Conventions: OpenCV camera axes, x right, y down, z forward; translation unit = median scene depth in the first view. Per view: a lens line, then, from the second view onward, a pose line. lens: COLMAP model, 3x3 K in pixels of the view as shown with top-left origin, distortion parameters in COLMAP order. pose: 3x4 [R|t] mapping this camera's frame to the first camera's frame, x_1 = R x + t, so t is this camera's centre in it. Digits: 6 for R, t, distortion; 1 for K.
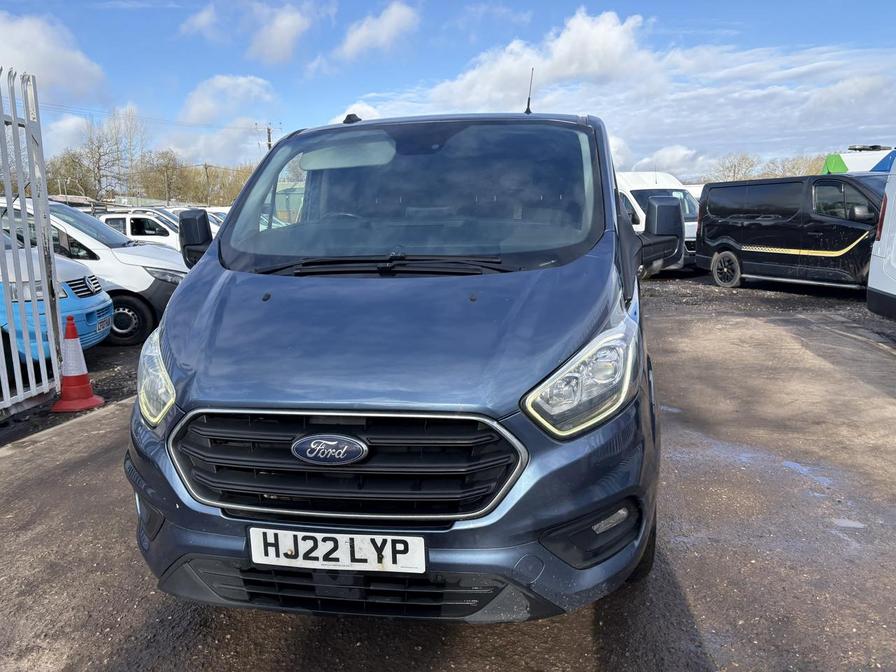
lens RADIAL K [[677.0, 0, 448.0], [0, 677.0, 336.0], [0, 0, 1]] dist [0.050371, -0.048306]
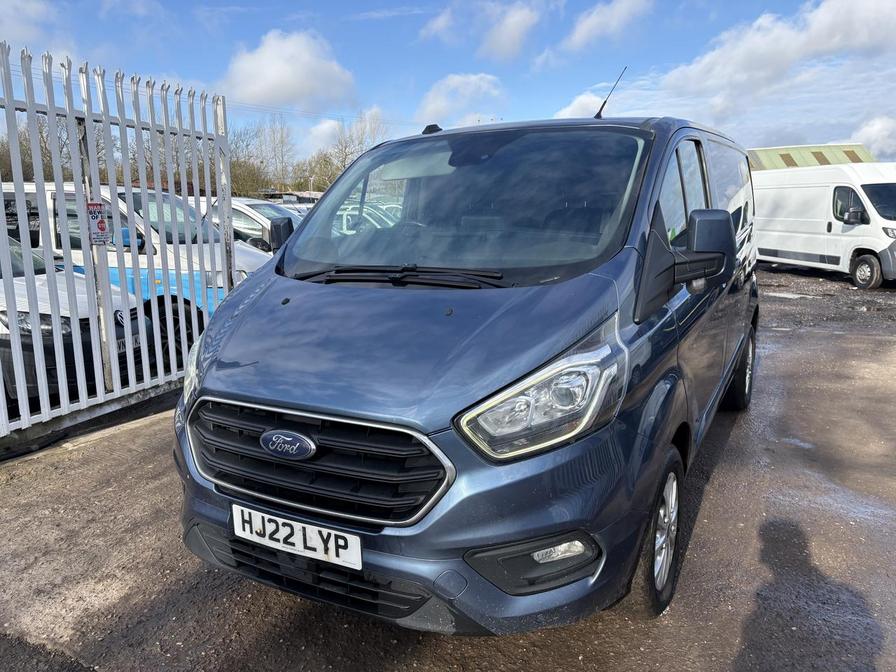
lens RADIAL K [[680.3, 0, 447.8], [0, 680.3, 340.8], [0, 0, 1]] dist [0.048848, -0.034684]
pose [[0.942782, 0.069109, -0.326169, 0.403853], [-0.063525, 0.997594, 0.027753, -0.046046], [0.327302, -0.005445, 0.944904, 0.036247]]
